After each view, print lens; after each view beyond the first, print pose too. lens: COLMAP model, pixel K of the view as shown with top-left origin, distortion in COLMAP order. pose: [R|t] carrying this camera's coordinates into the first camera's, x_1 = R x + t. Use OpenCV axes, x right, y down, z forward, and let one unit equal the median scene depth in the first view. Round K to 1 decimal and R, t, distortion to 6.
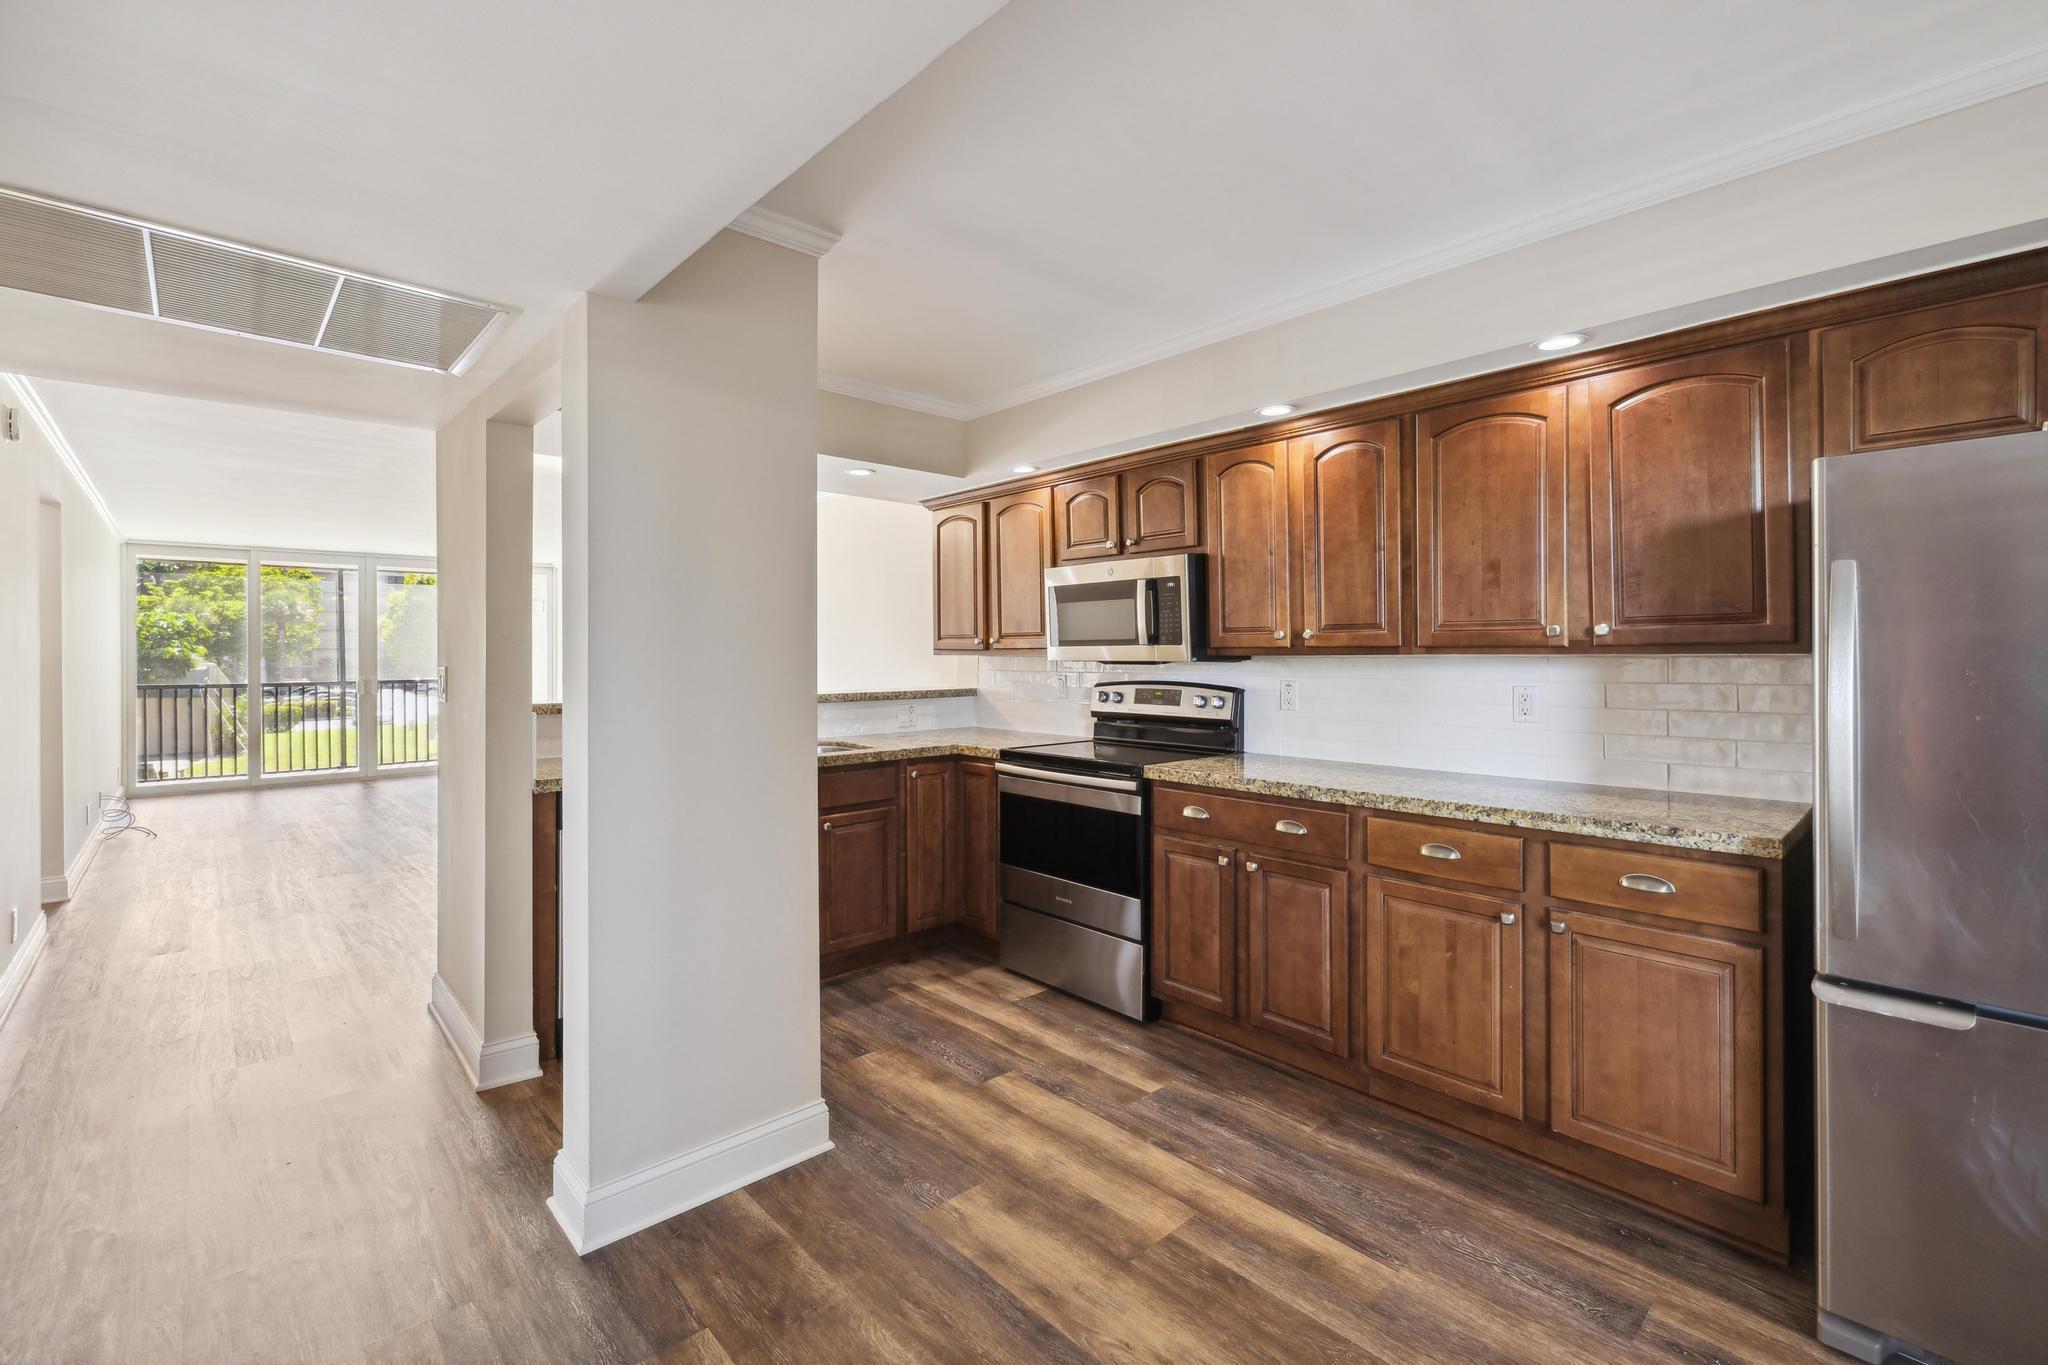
lens RADIAL K [[886.5, 0, 1008.5], [0, 886.5, 656.9], [0, 0, 1]] dist [0.001206, 0.000271]
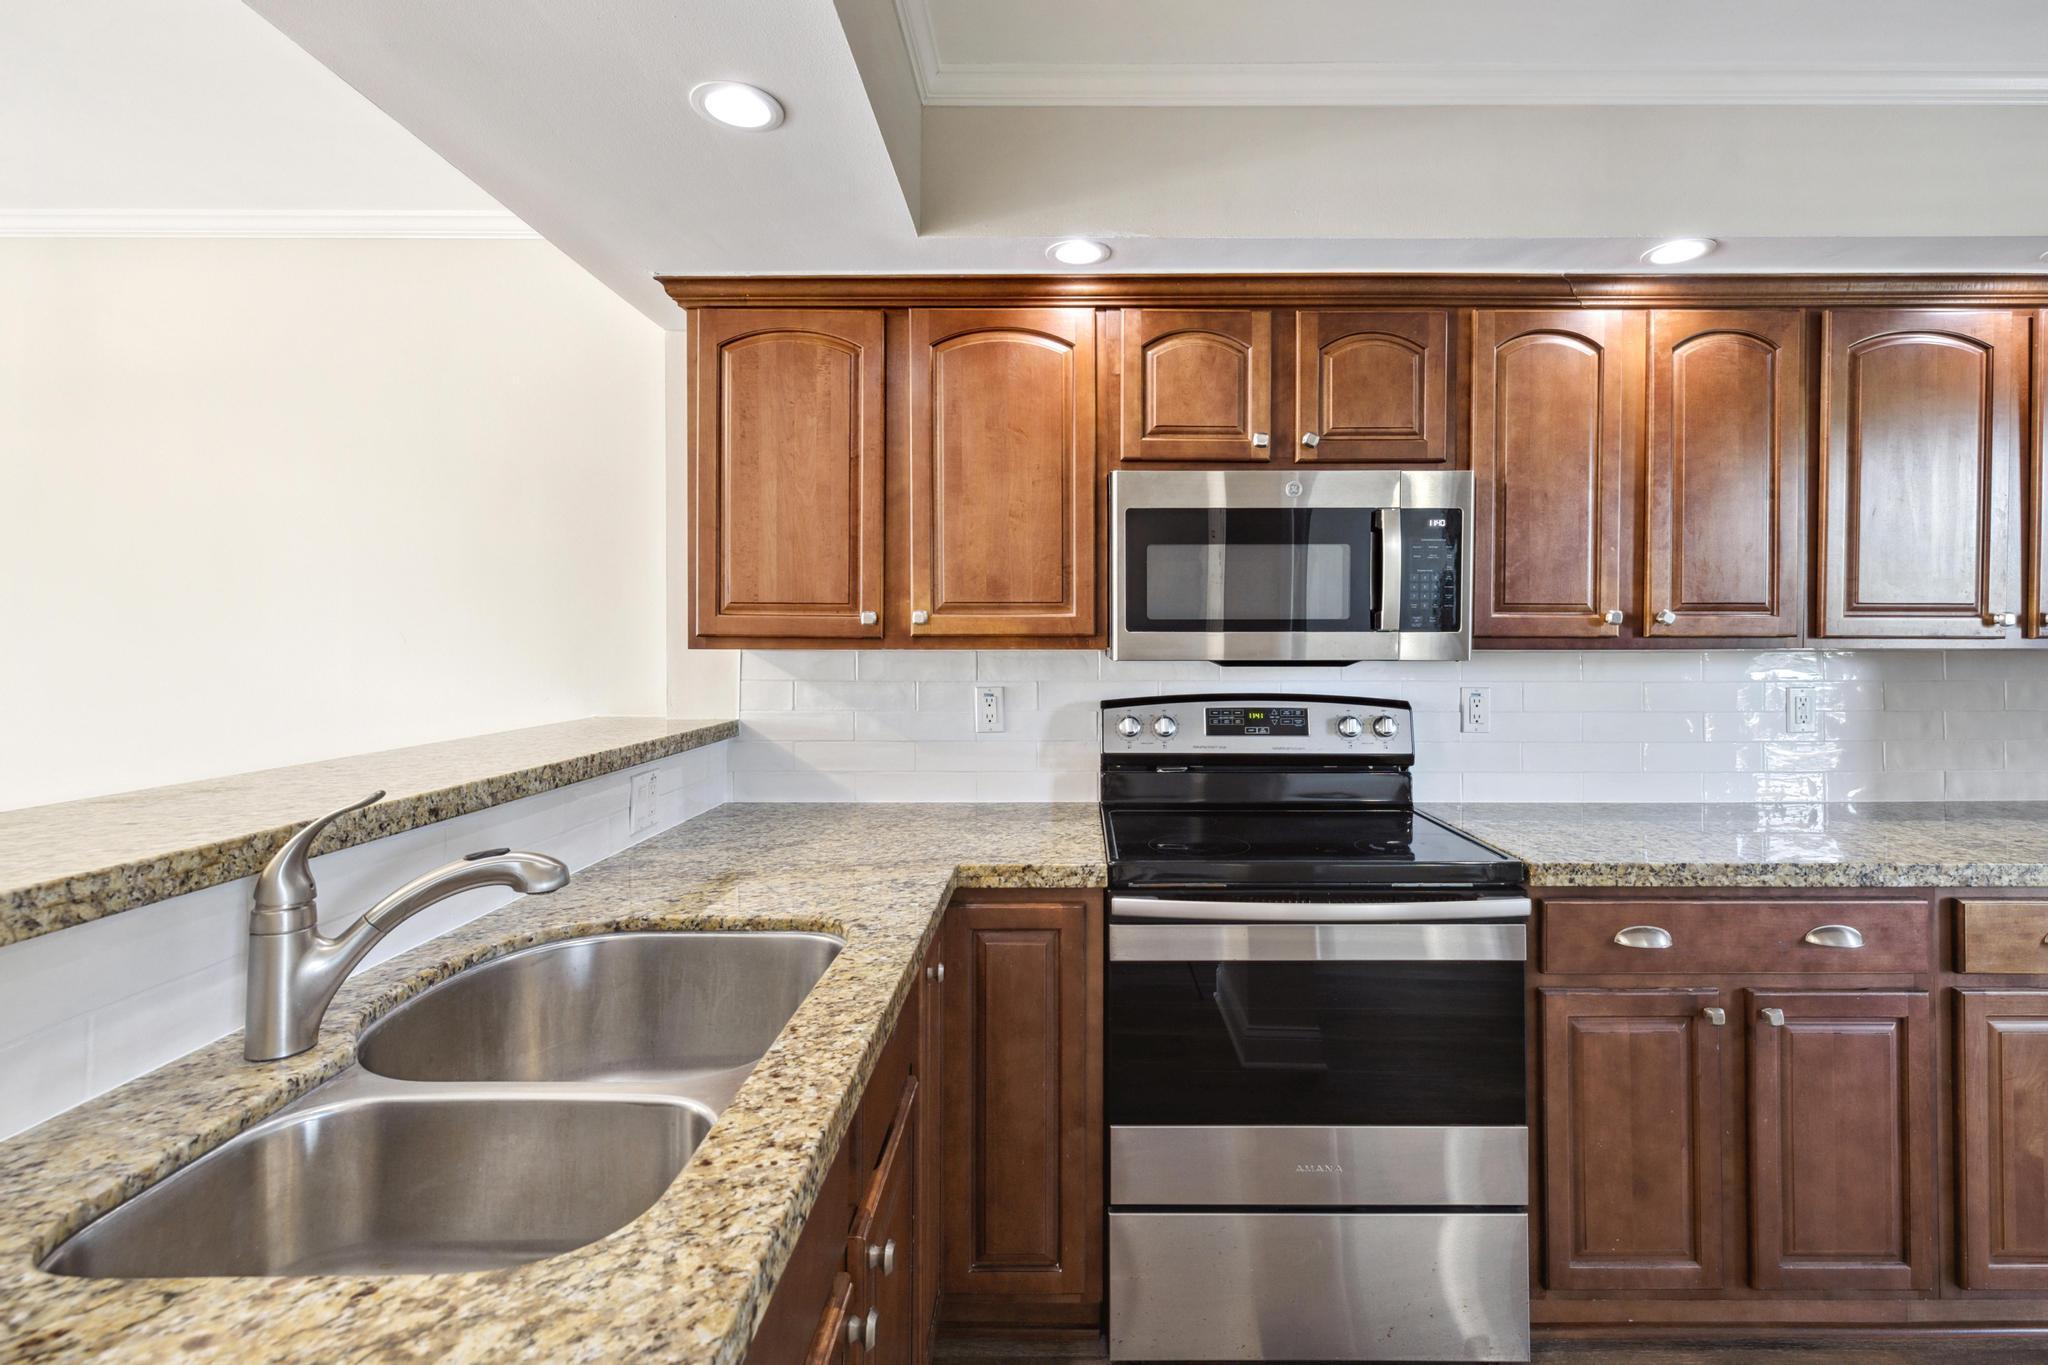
lens RADIAL K [[904.4, 0, 1065.3], [0, 904.4, 637.2], [0, 0, 1]] dist [-0.001197, -0.000454]
pose [[0.673367, 0.005038, 0.739291, -0.427724], [0.002920, 0.999951, -0.009475, -0.005386], [-0.739302, 0.008539, 0.673320, 0.855387]]
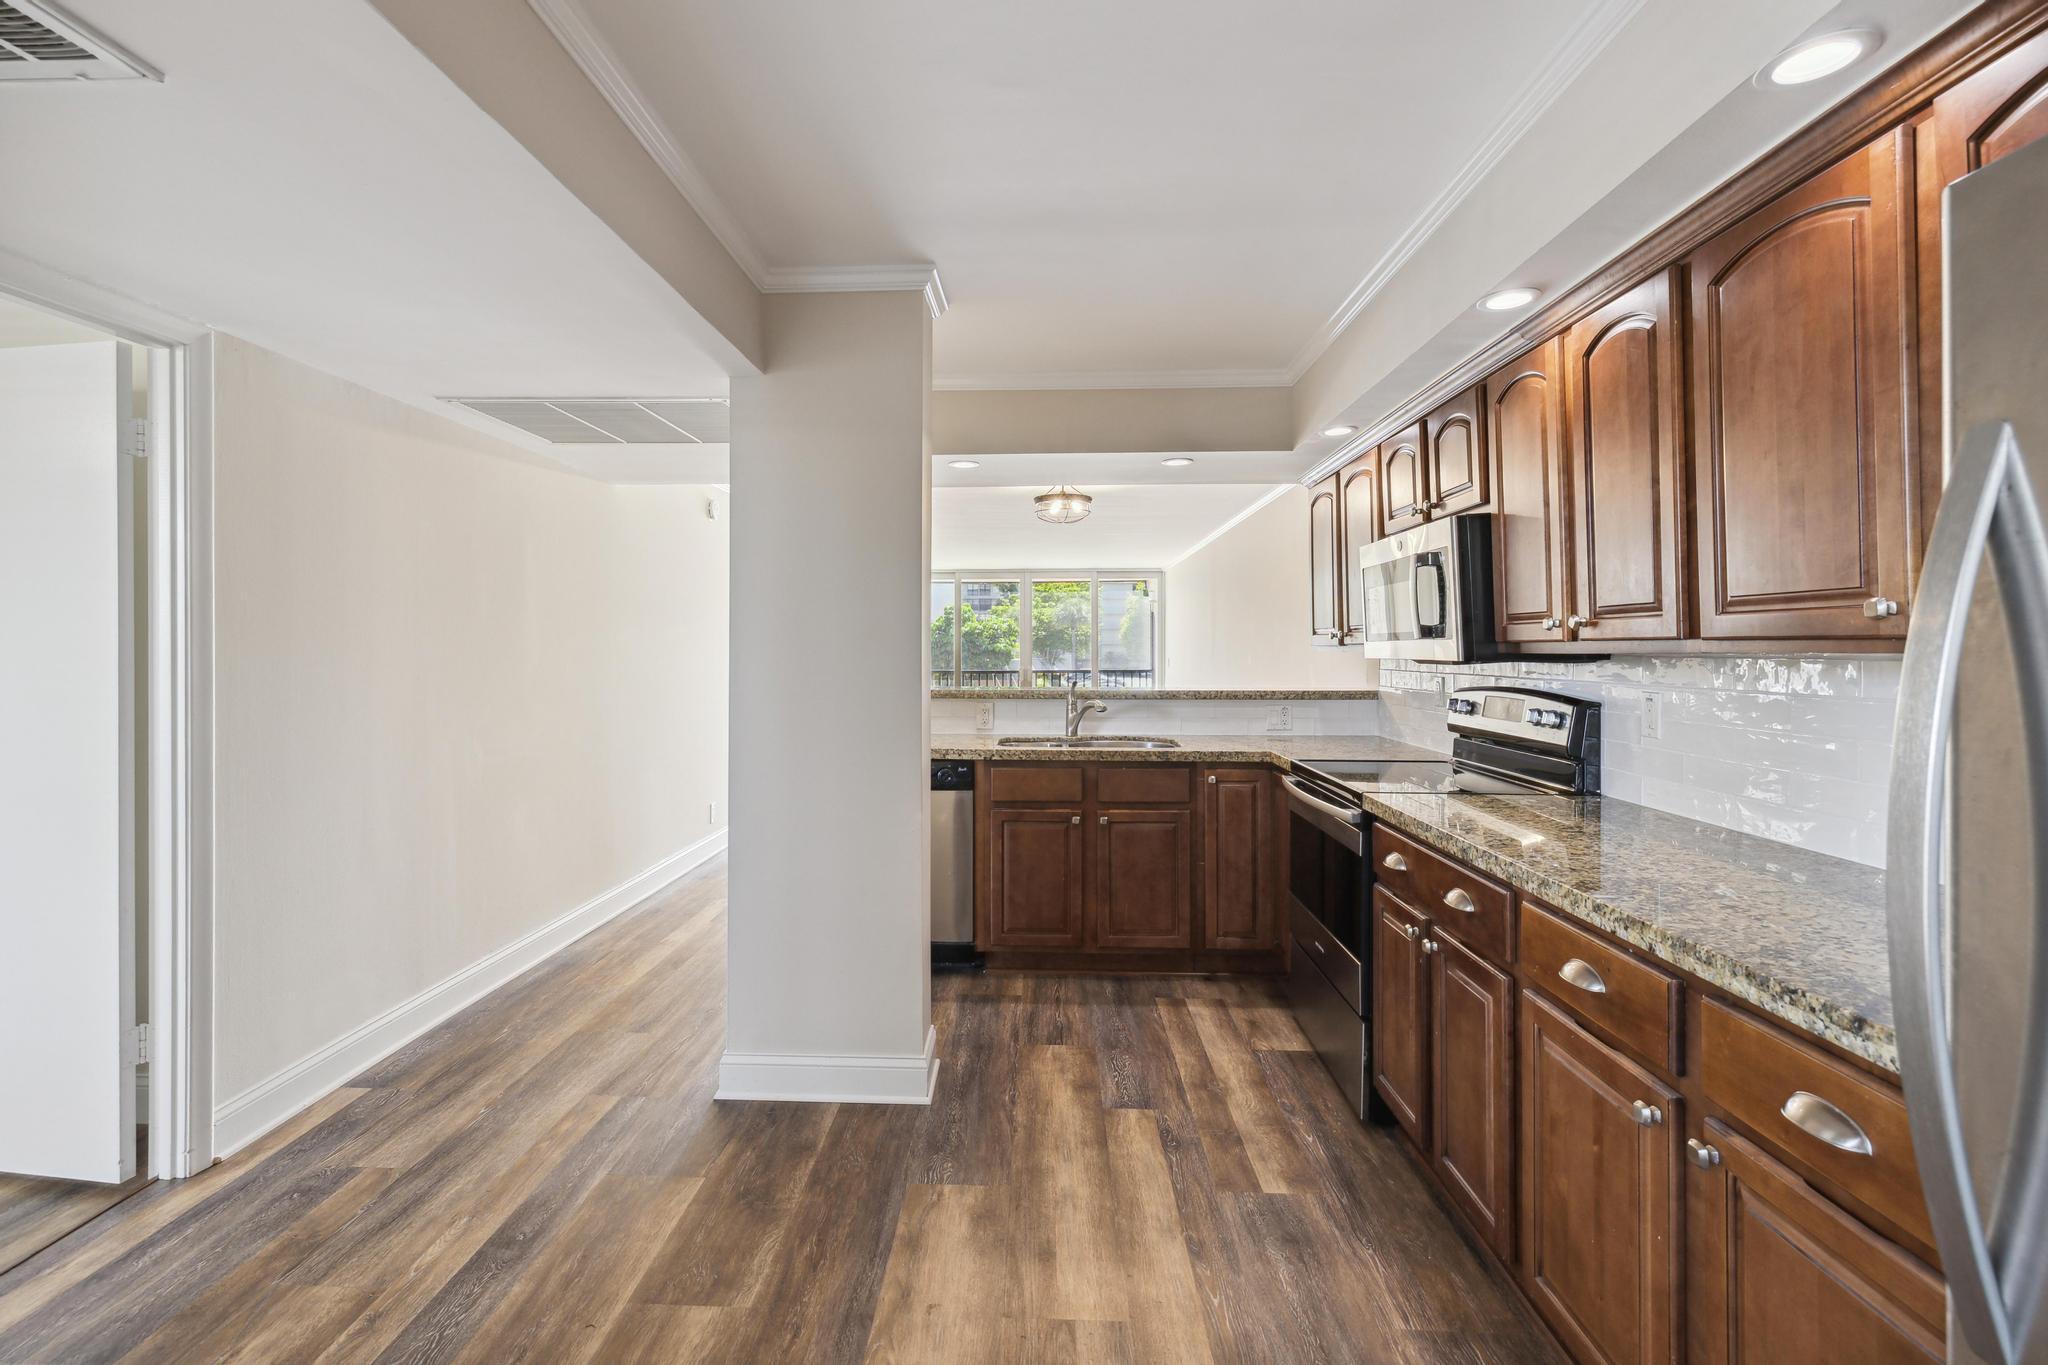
lens RADIAL K [[901.0, 0, 1005.5], [0, 901.0, 648.1], [0, 0, 1]] dist [0.001760, 0.000268]
pose [[0.709762, 0.000352, -0.704441, 0.495505], [-0.003493, 0.999989, -0.003020, -0.002173], [0.704433, 0.004604, 0.709756, 0.213531]]
